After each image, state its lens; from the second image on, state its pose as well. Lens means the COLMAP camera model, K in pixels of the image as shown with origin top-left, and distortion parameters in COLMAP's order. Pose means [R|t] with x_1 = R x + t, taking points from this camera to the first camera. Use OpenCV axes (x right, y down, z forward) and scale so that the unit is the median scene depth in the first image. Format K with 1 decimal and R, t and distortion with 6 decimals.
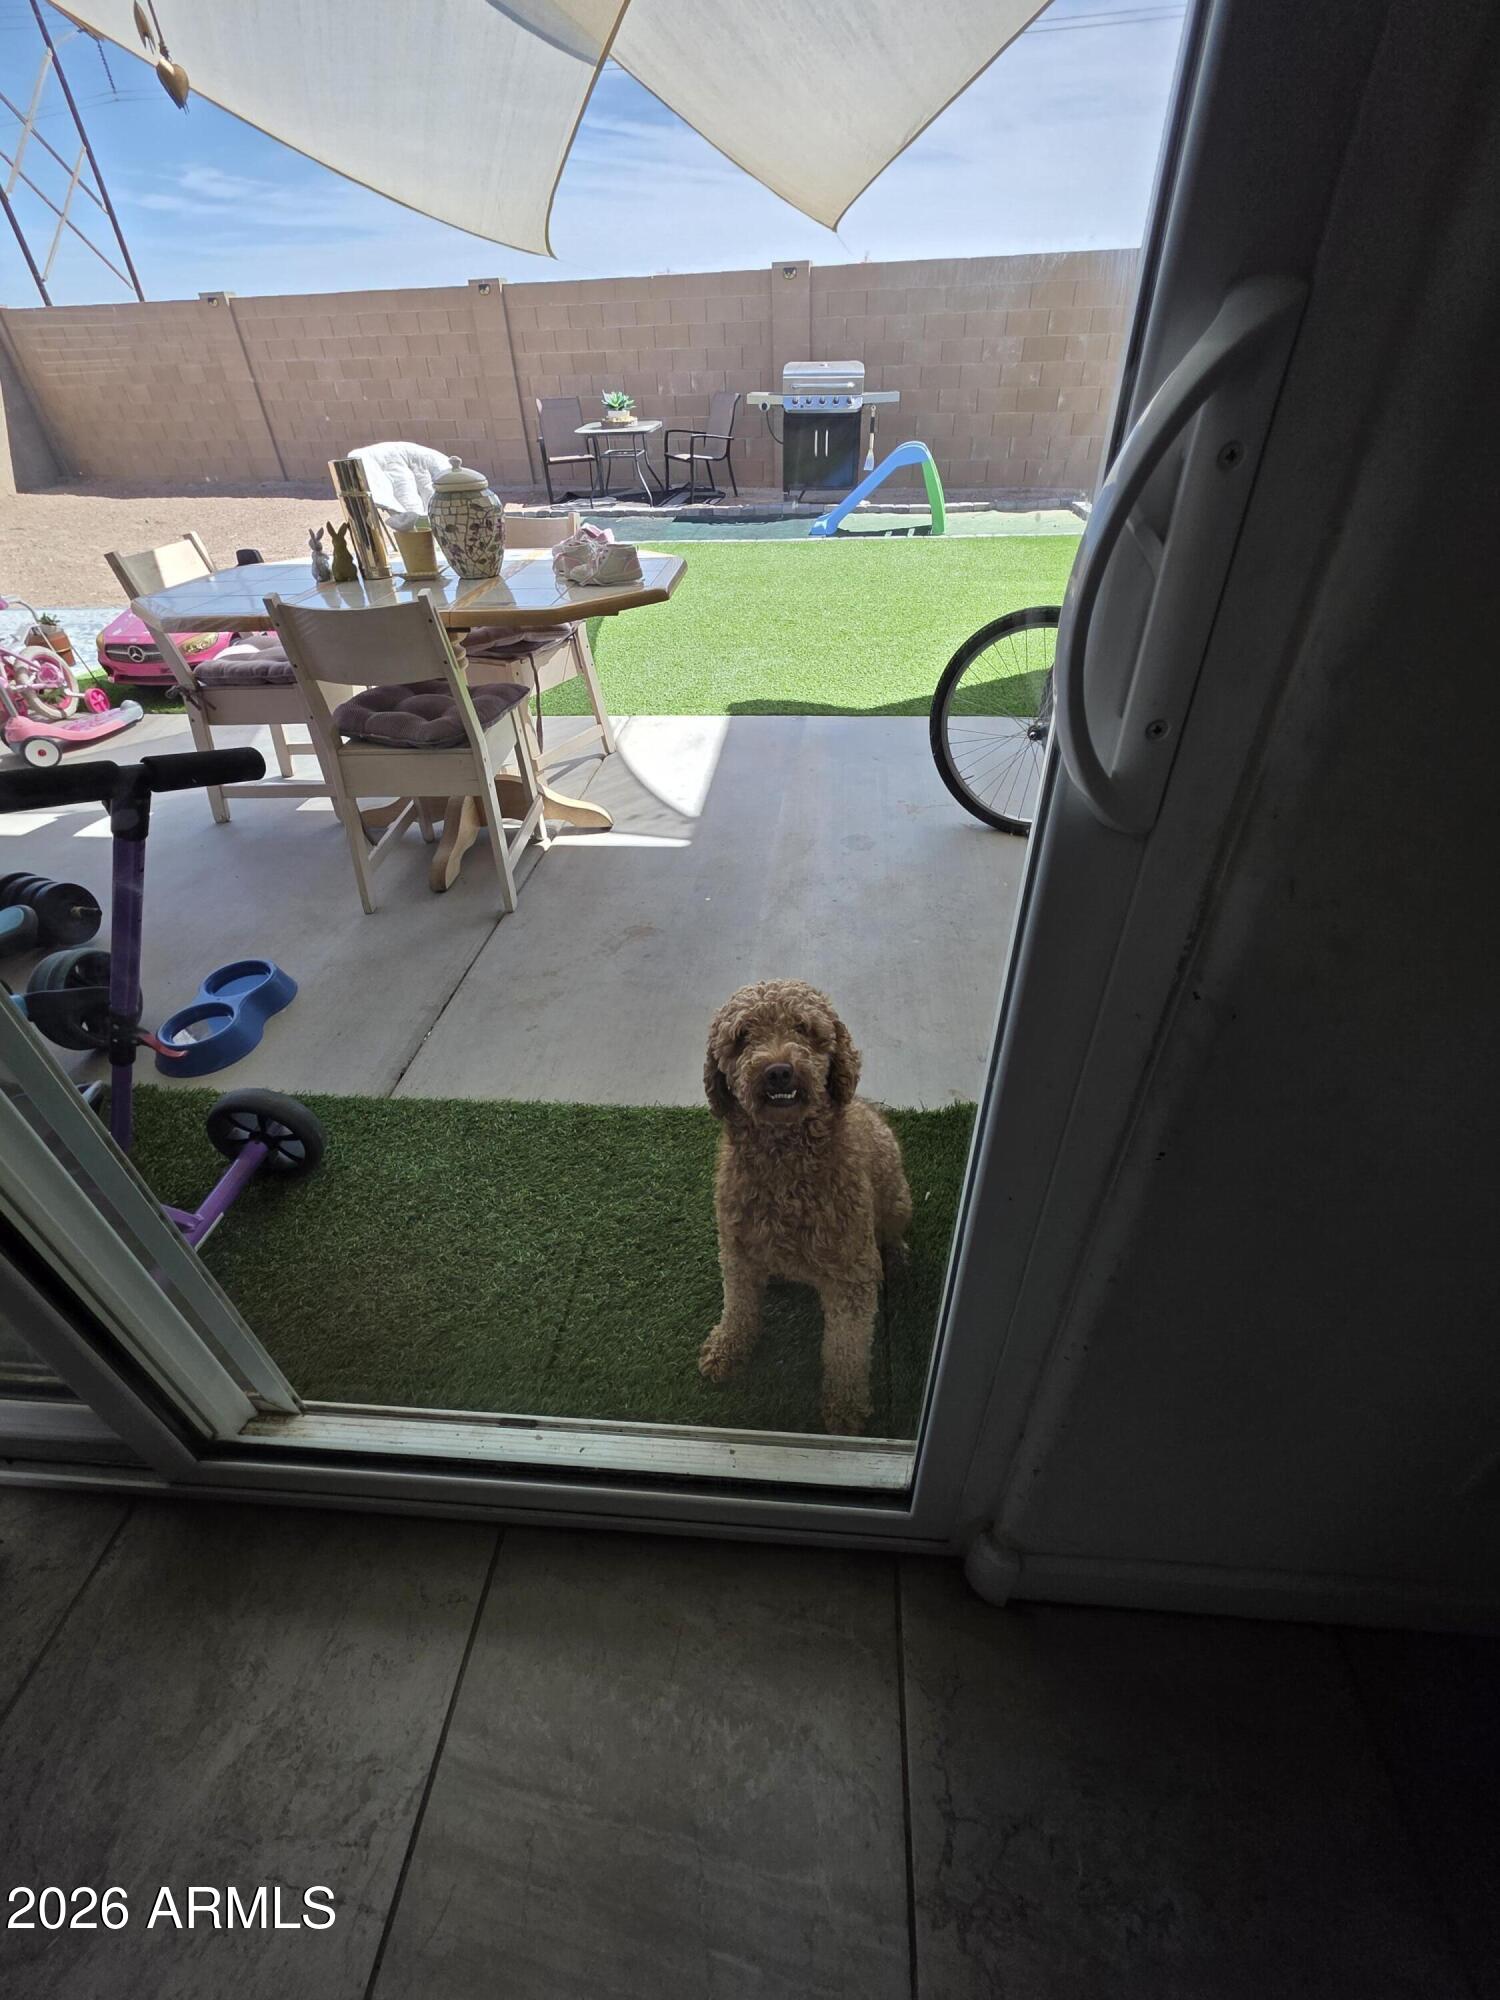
lens RADIAL K [[850.1, 0, 756.4], [0, 850.1, 989.1], [0, 0, 1]] dist [0.009498, -0.001284]
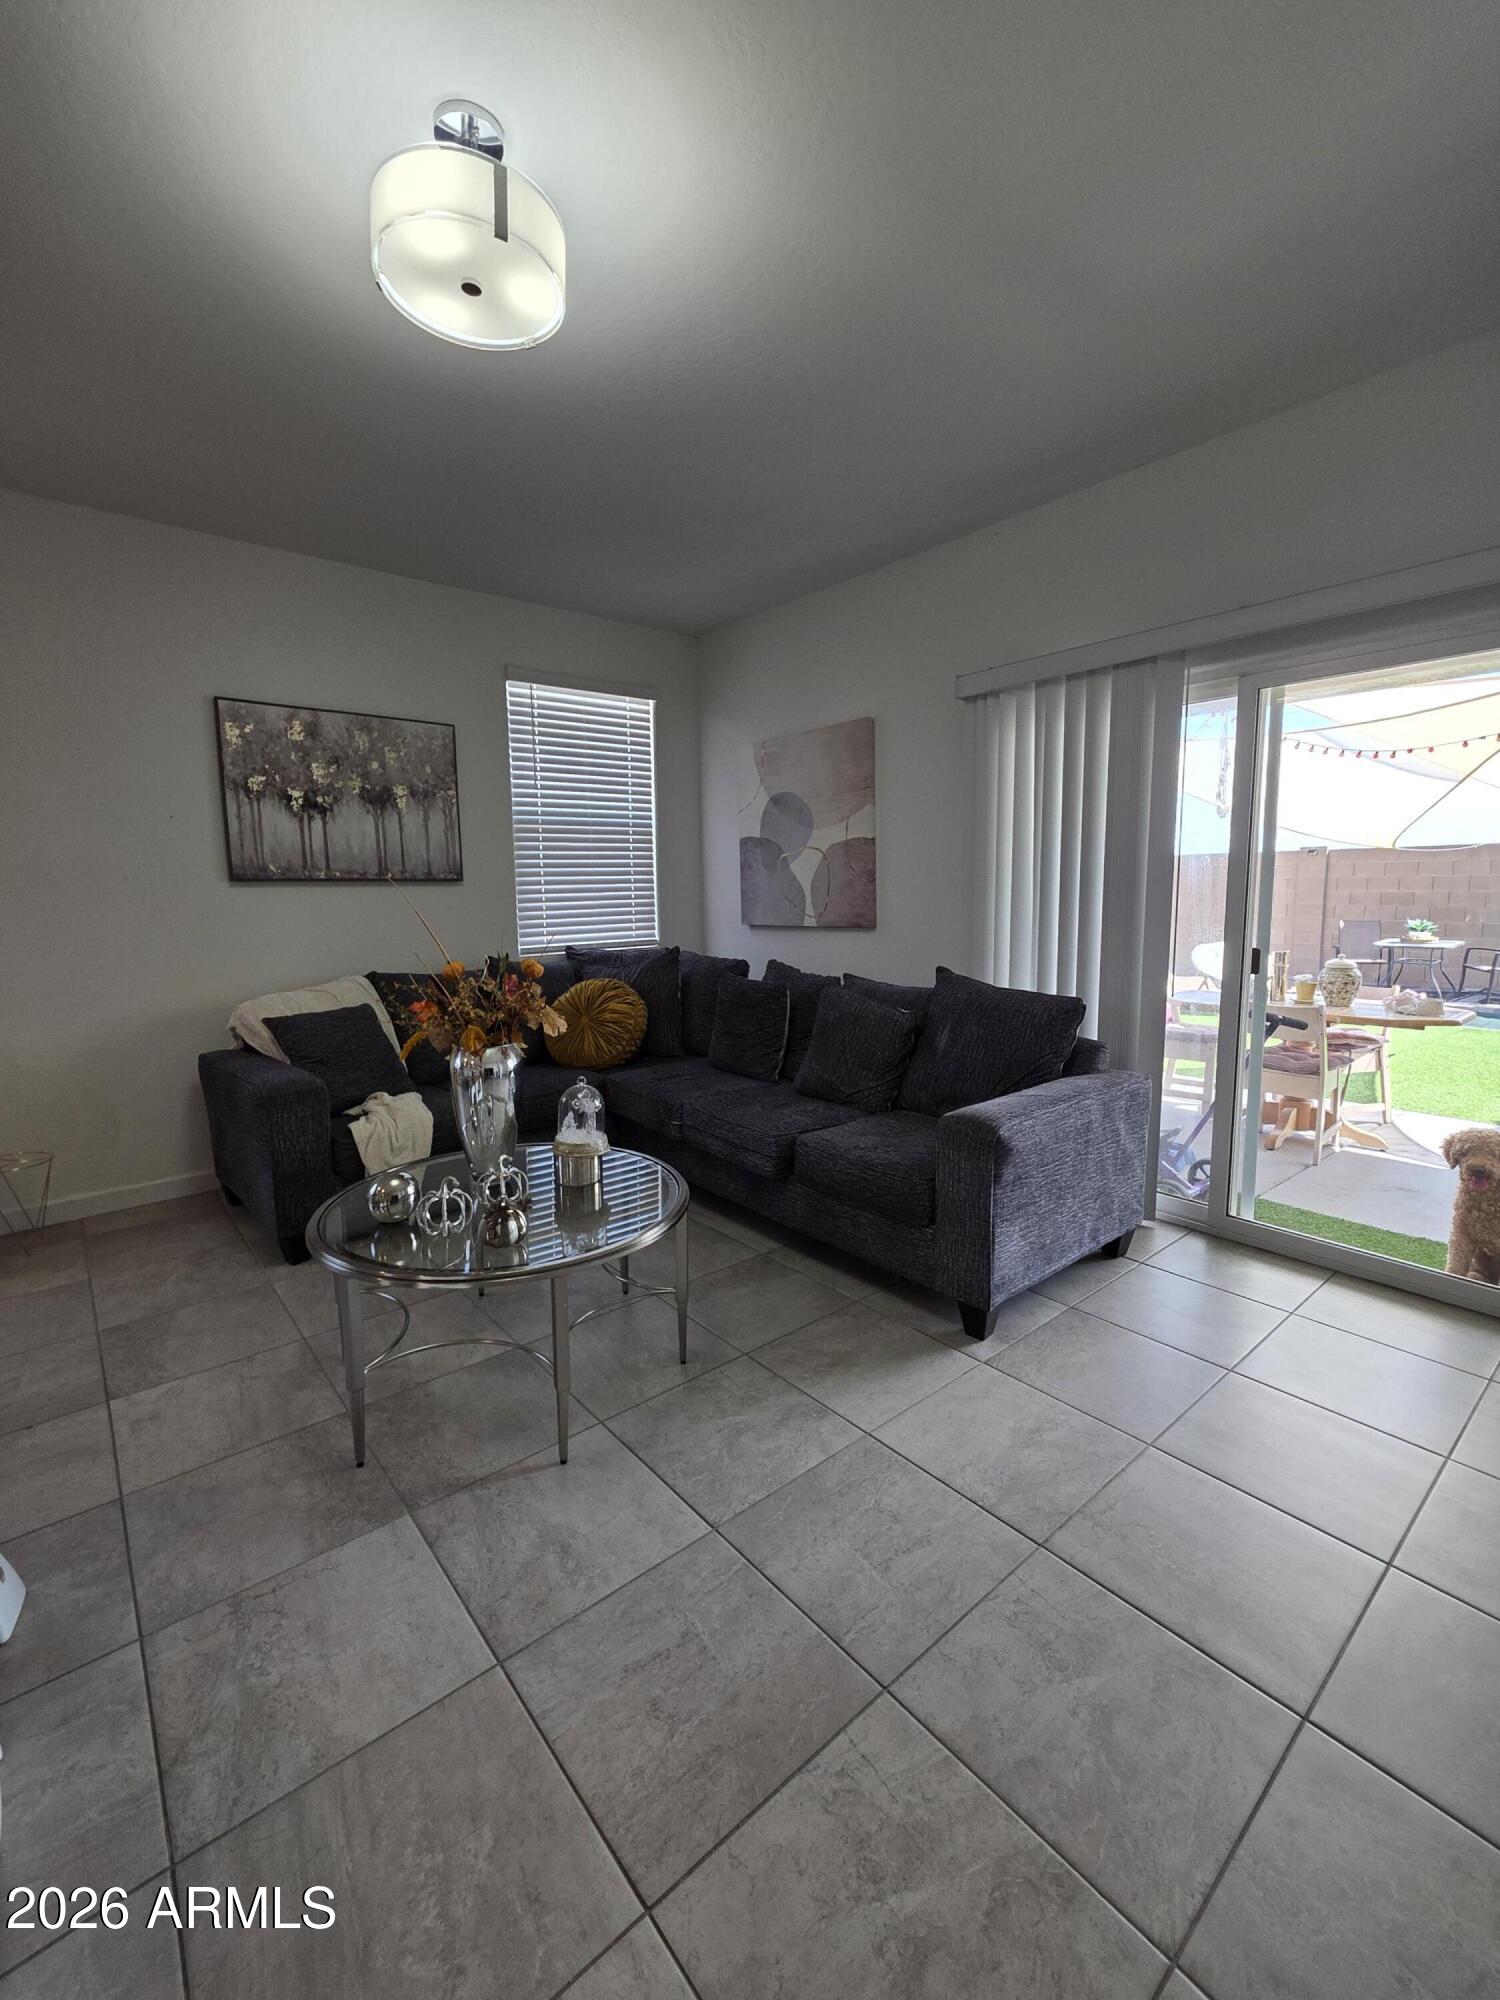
lens RADIAL K [[850.1, 0, 756.4], [0, 850.1, 989.1], [0, 0, 1]] dist [0.009498, -0.001284]
pose [[0.709656, 0.111171, -0.695722, 0.025558], [-0.433779, 0.847064, -0.307113, 0.191511], [0.555179, 0.519735, 0.649347, -0.298066]]
